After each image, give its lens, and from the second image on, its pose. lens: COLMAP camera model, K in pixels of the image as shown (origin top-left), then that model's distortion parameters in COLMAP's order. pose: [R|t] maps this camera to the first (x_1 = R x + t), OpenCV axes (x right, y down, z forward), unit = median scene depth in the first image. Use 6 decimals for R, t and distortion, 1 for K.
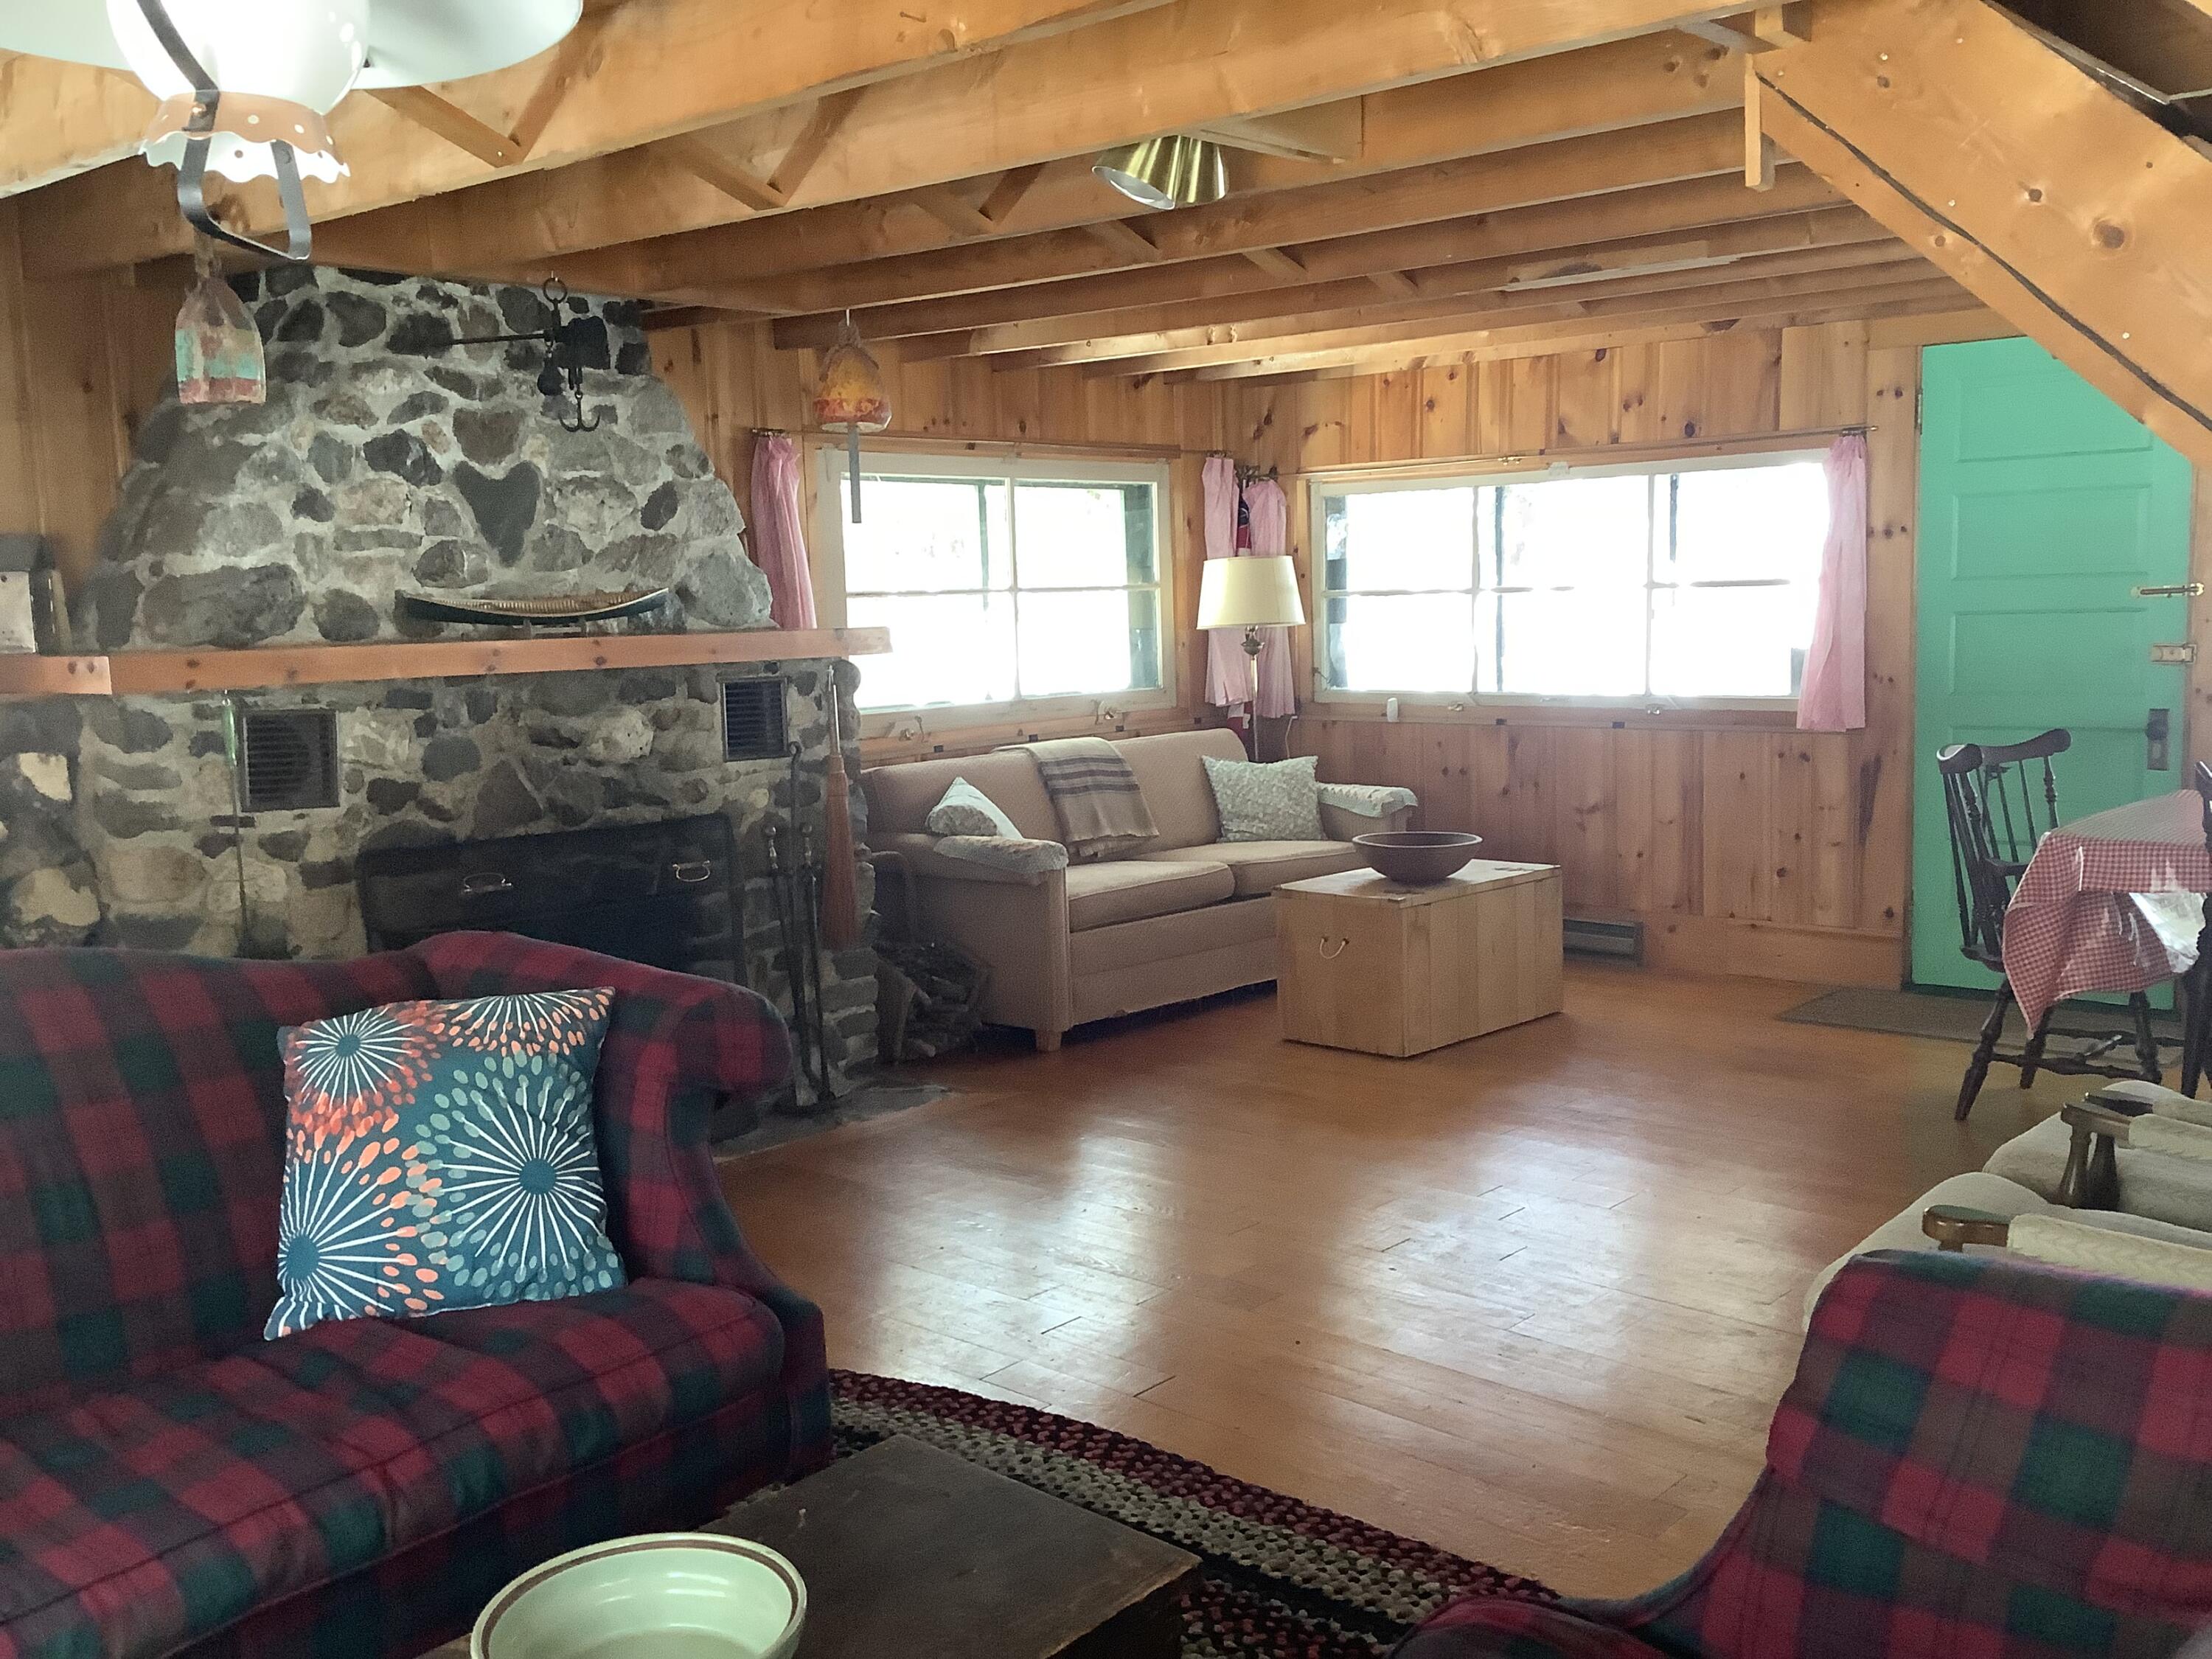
lens RADIAL K [[1966.9, 0, 1098.3], [0, 1966.9, 826.3], [0, 0, 1]] dist [0.128383, -0.275673]
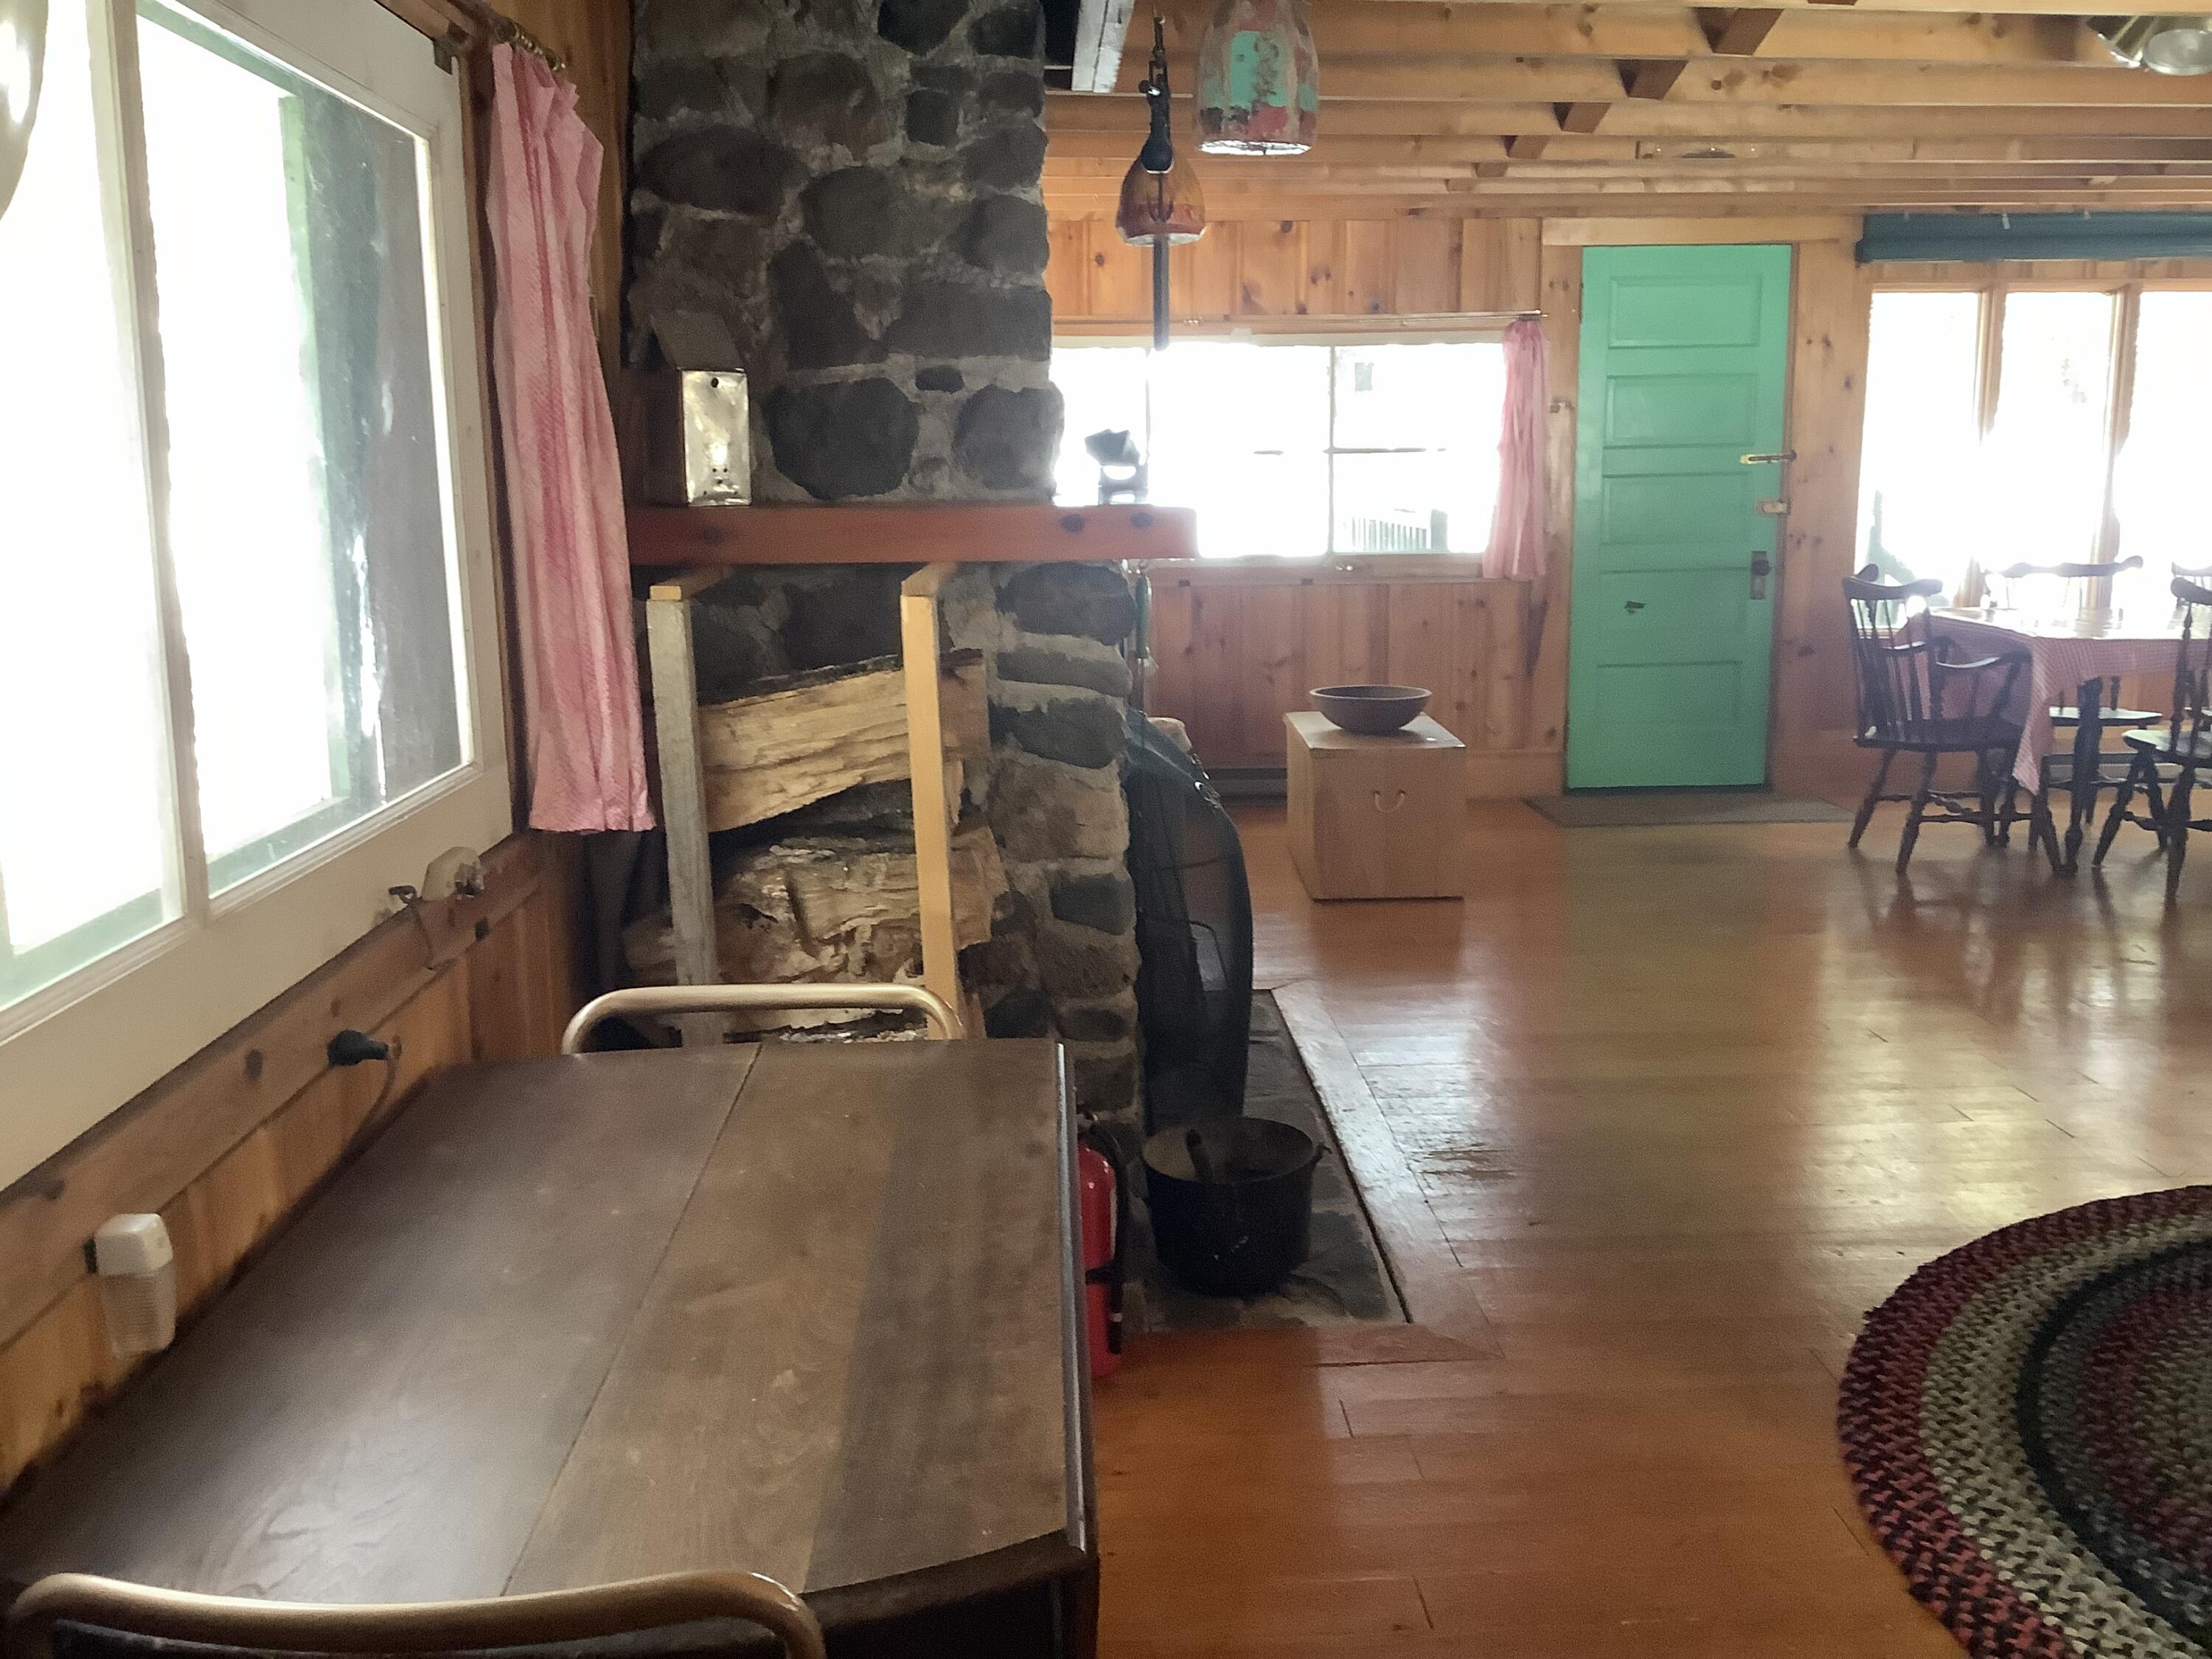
lens RADIAL K [[2032.6, 0, 1122.1], [0, 2032.6, 831.1], [0, 0, 1]] dist [0.117326, -0.228768]
pose [[0.723481, -0.109604, 0.681588, -0.699878], [0.071390, 0.993901, 0.084047, -0.020629], [-0.686643, -0.012148, 0.726894, 0.321368]]
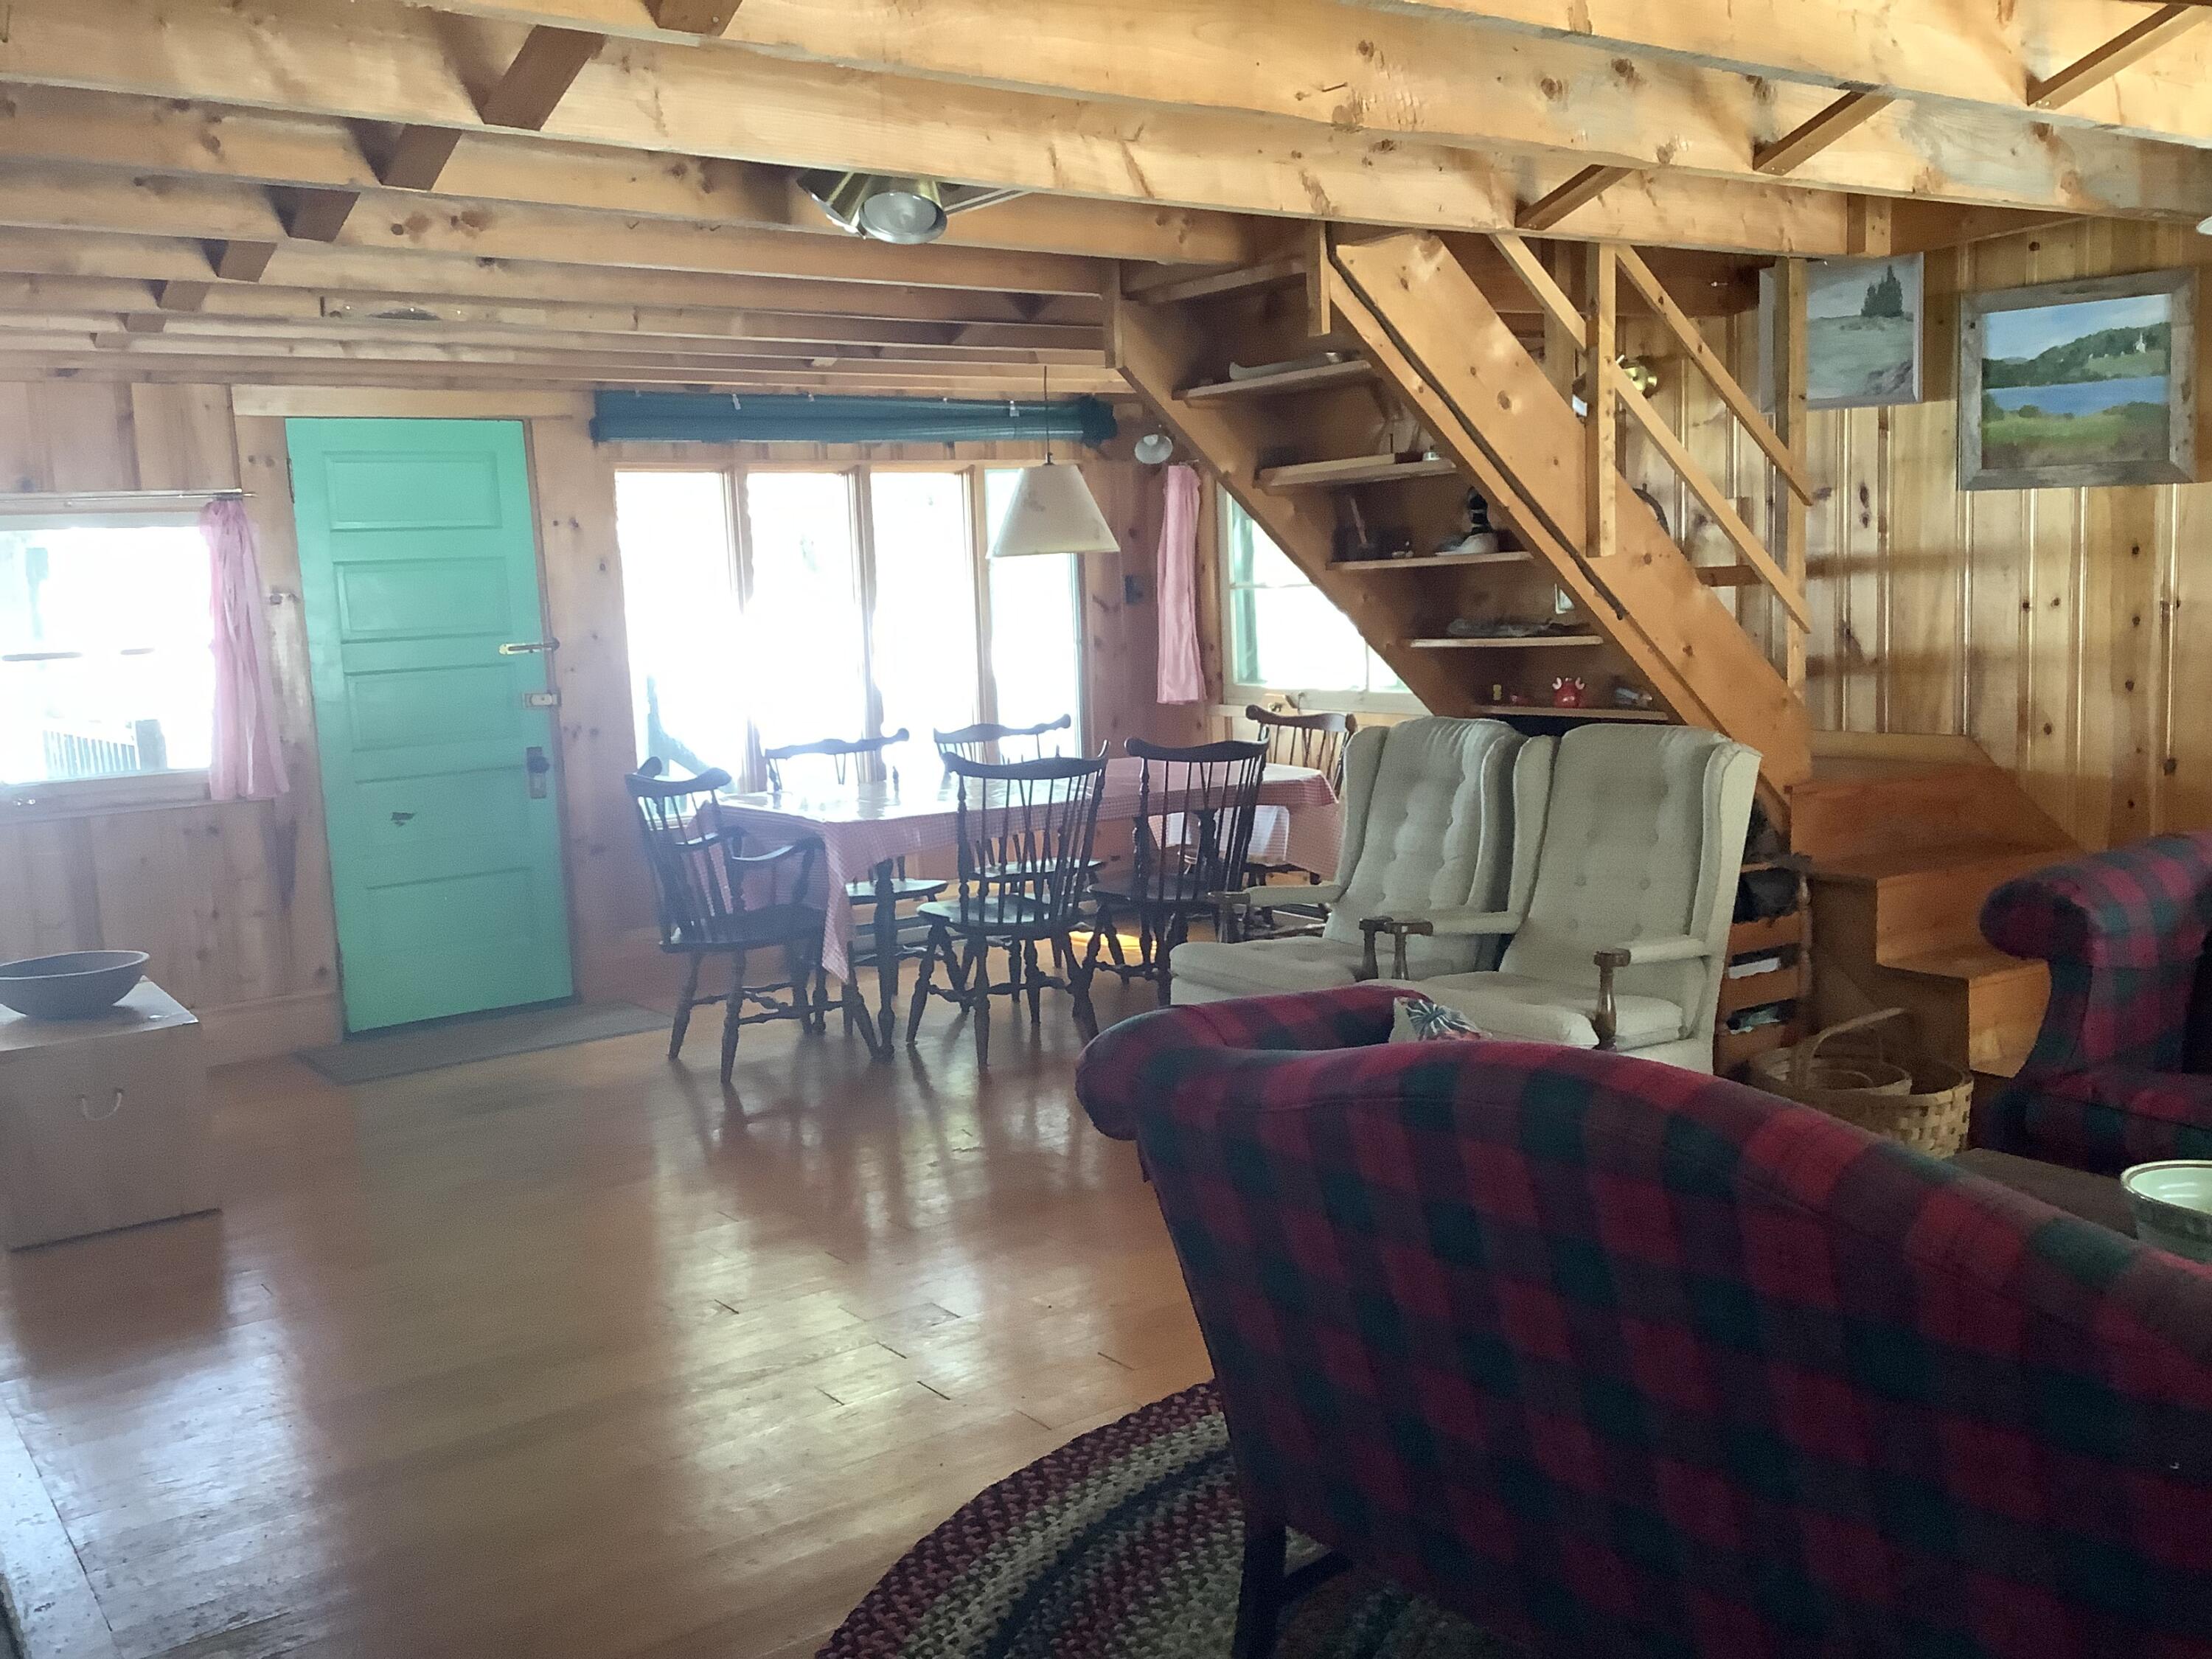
lens RADIAL K [[1966.9, 0, 1098.3], [0, 1966.9, 826.3], [0, 0, 1]] dist [0.128383, -0.275673]
pose [[0.236803, -0.105404, 0.965823, -0.540114], [0.153576, 0.985660, 0.069915, -0.044088], [-0.959343, 0.131771, 0.249595, 0.396806]]
